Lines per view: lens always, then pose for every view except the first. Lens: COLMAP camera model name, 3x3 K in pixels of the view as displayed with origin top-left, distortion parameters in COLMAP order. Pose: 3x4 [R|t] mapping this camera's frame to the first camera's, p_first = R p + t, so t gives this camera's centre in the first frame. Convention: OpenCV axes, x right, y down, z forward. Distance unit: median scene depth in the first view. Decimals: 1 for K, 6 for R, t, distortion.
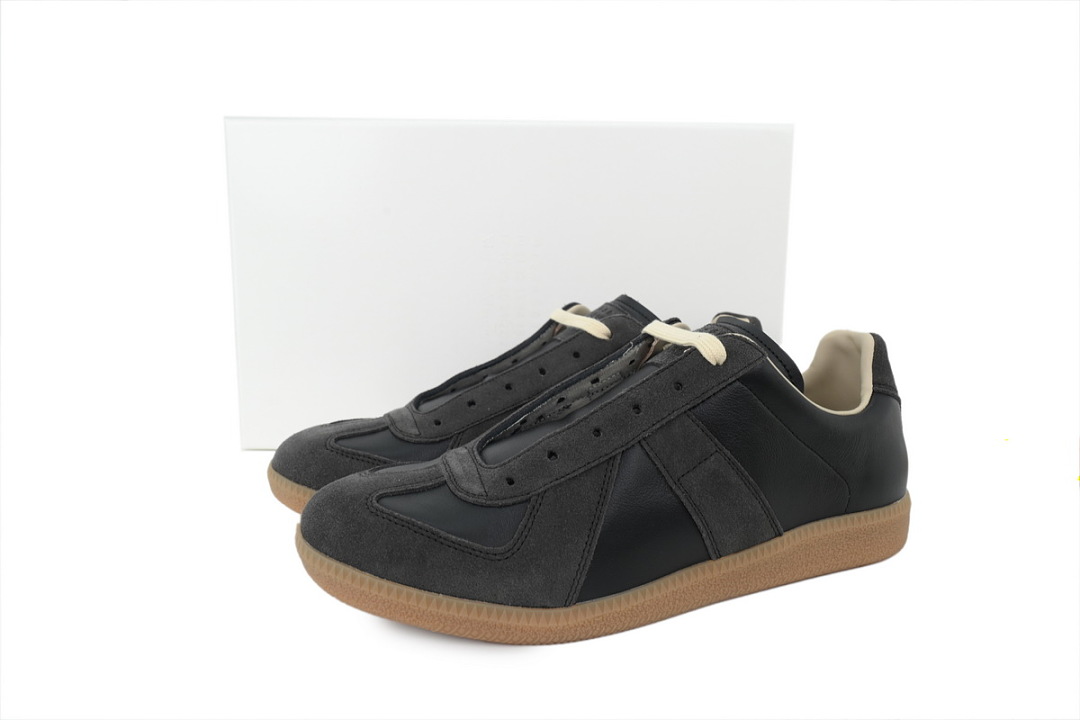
lens RADIAL K [[738.6, 0, 540.0], [0, 738.6, 360.0], [0, 0, 1]] dist [0.047442, -0.000791]
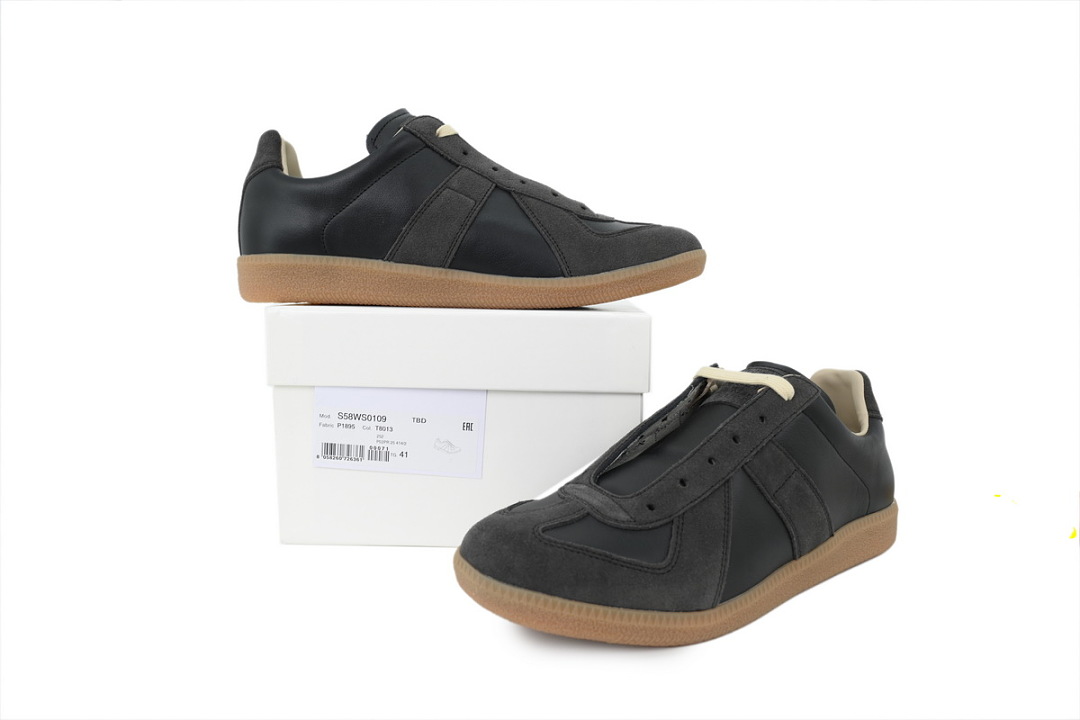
lens RADIAL K [[738.6, 0, 540.0], [0, 738.6, 360.0], [0, 0, 1]] dist [0.047442, -0.000791]
pose [[0.966442, -0.032344, 0.254839, -0.510015], [0.047780, 0.997364, -0.054613, -0.013541], [-0.252401, 0.064957, 0.965440, -0.108515]]
